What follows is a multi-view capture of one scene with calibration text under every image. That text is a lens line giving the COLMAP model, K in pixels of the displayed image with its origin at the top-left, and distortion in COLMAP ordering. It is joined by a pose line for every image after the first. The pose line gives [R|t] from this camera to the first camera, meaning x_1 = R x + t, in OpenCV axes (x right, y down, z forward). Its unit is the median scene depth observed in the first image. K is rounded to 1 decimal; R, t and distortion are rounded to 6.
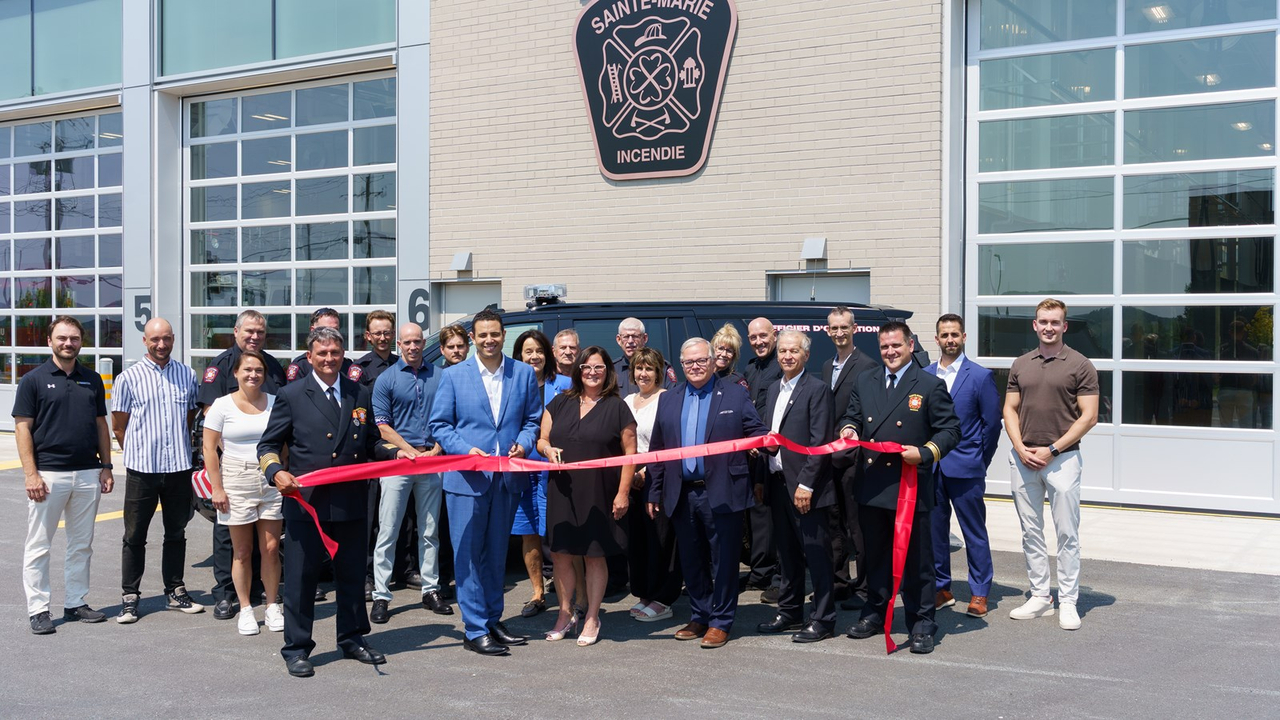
lens RADIAL K [[1326.7, 0, 640.0], [0, 1326.7, 360.0], [0, 0, 1]] dist [-0.004775, -0.015802]
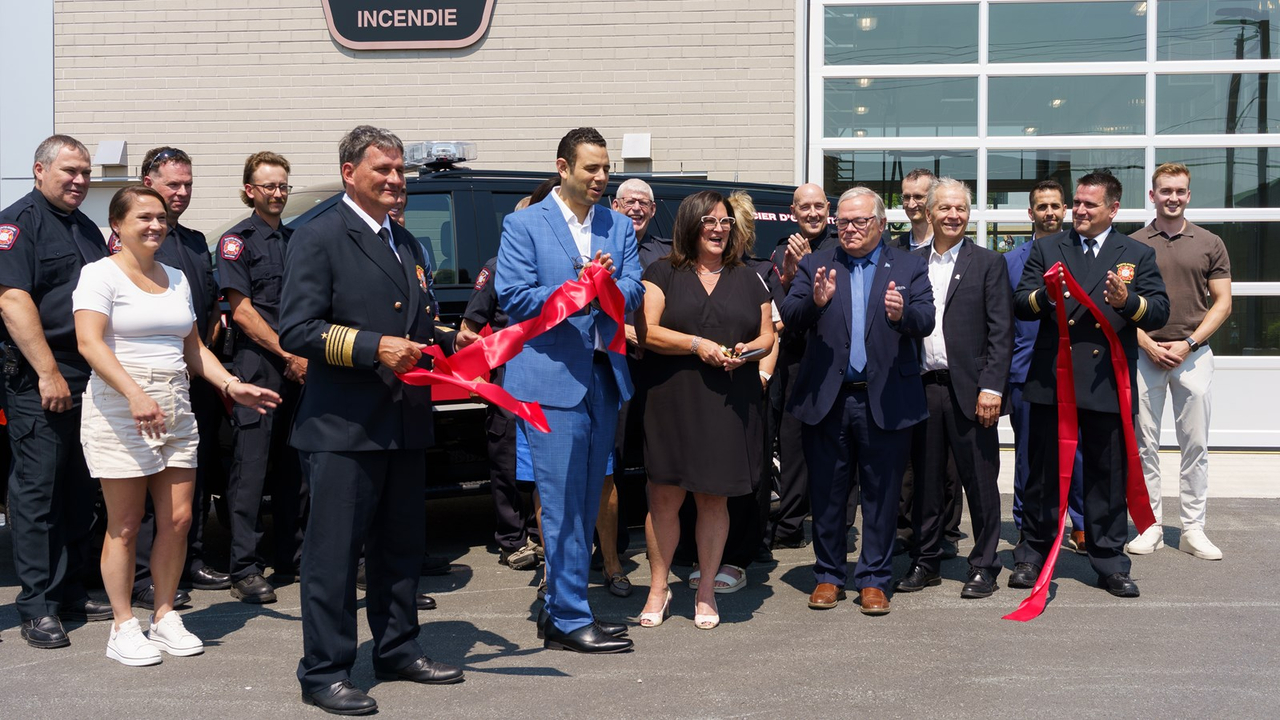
lens RADIAL K [[1421.1, 0, 640.0], [0, 1421.1, 360.0], [0, 0, 1]] dist [-0.005237, -0.014069]
pose [[0.905874, -0.005949, 0.423505, -0.353279], [0.007142, 0.999974, -0.001230, 0.071728], [-0.423487, 0.004139, 0.905893, 0.324524]]
